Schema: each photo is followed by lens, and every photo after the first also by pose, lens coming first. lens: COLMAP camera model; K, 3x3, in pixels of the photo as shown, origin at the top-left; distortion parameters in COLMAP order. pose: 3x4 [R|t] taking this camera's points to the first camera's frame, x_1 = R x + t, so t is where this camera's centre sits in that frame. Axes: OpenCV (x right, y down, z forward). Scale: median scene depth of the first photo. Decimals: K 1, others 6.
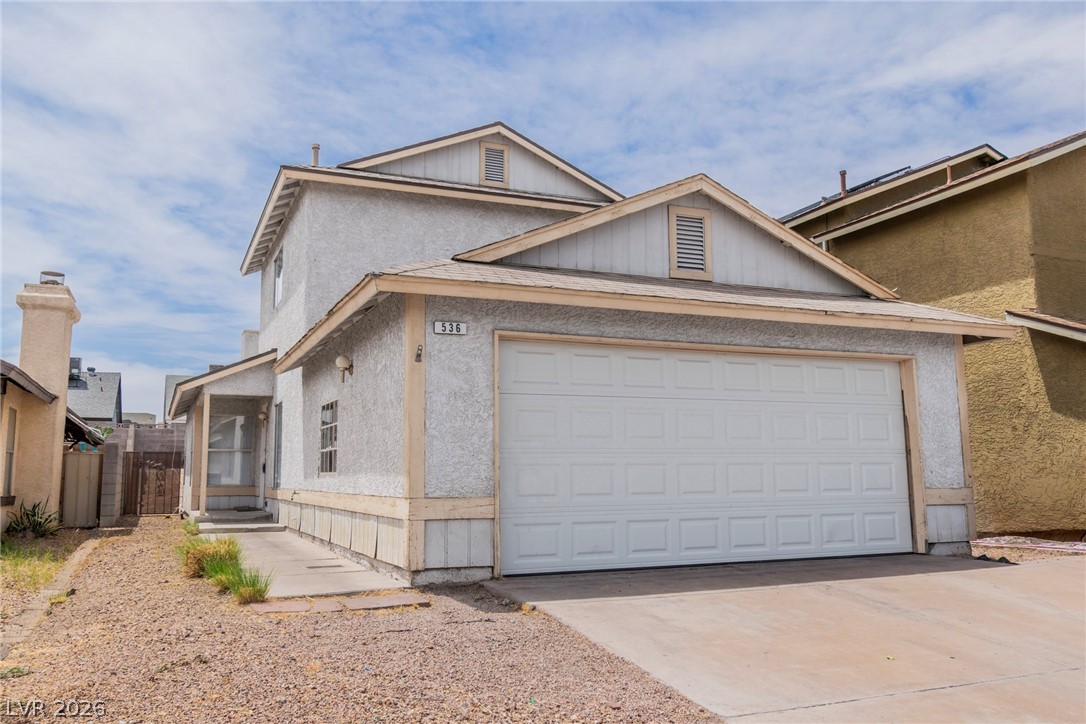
lens RADIAL K [[884.0, 0, 543.0], [0, 884.0, 362.0], [0, 0, 1]] dist [0.006824, 0.002700]
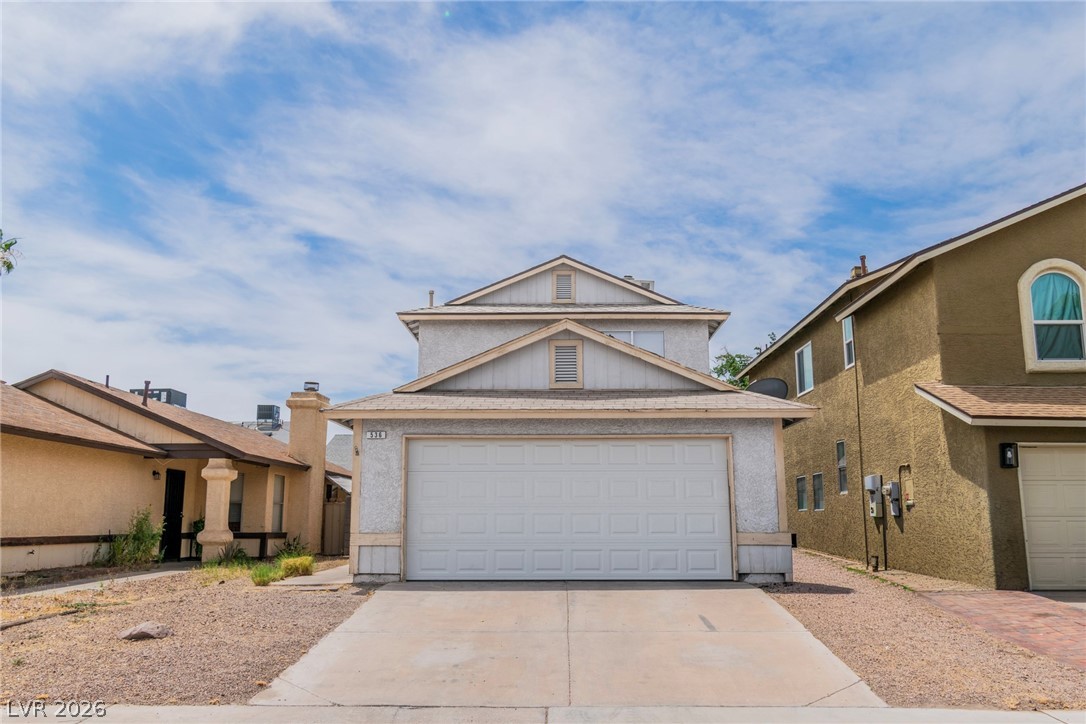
lens RADIAL K [[900.7, 0, 543.0], [0, 900.7, 362.0], [0, 0, 1]] dist [0.031022, -0.006475]
pose [[0.911488, -0.065543, -0.406072, 0.629347], [0.045448, 0.997226, -0.058945, -0.042392], [0.408809, 0.035273, 0.911938, -0.334668]]
